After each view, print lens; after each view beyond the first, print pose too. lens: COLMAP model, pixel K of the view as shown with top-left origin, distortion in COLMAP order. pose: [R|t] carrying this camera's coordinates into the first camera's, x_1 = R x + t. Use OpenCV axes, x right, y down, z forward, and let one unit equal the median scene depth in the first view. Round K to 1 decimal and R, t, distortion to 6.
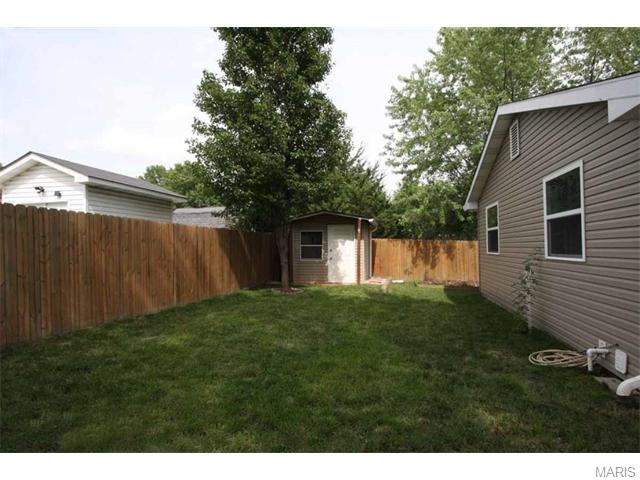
lens RADIAL K [[350.0, 0, 322.1], [0, 350.0, 244.7], [0, 0, 1]] dist [-0.001985, 0.000554]
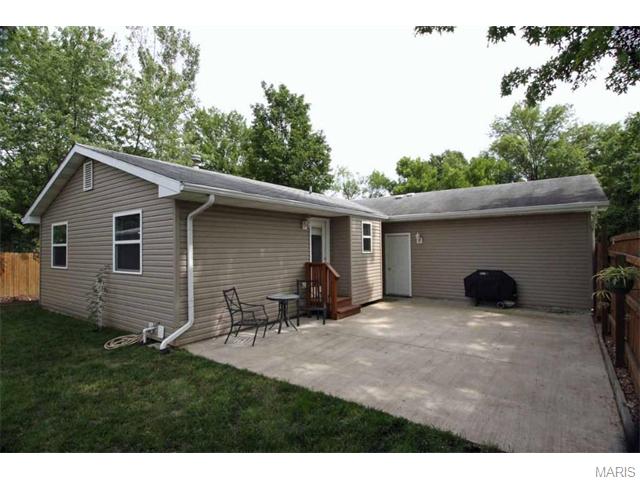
lens RADIAL K [[339.1, 0, 320.0], [0, 339.1, 240.0], [0, 0, 1]] dist [-0.018099, -0.000052]
pose [[0.389543, 0.033319, 0.920405, -0.194982], [-0.002557, 0.999381, -0.035096, -0.031997], [-0.921005, 0.011318, 0.389387, -0.190177]]
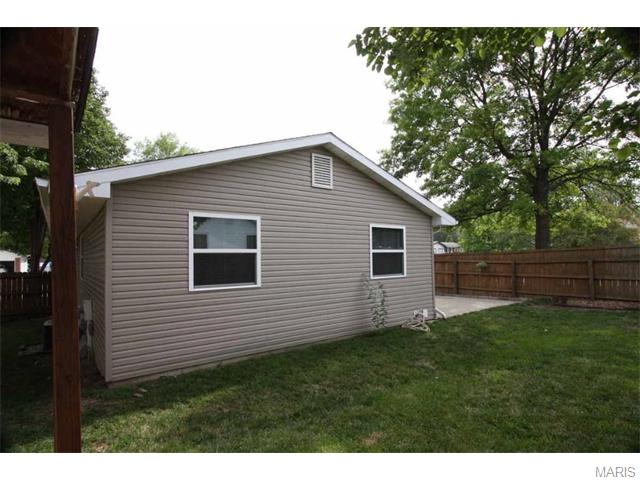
lens RADIAL K [[350.0, 0, 322.1], [0, 350.0, 244.7], [0, 0, 1]] dist [-0.001985, 0.000554]
pose [[-0.773323, 0.036917, 0.632937, -0.096353], [0.013484, 0.999035, -0.041795, -0.033678], [-0.633869, -0.023786, -0.773074, 1.705931]]
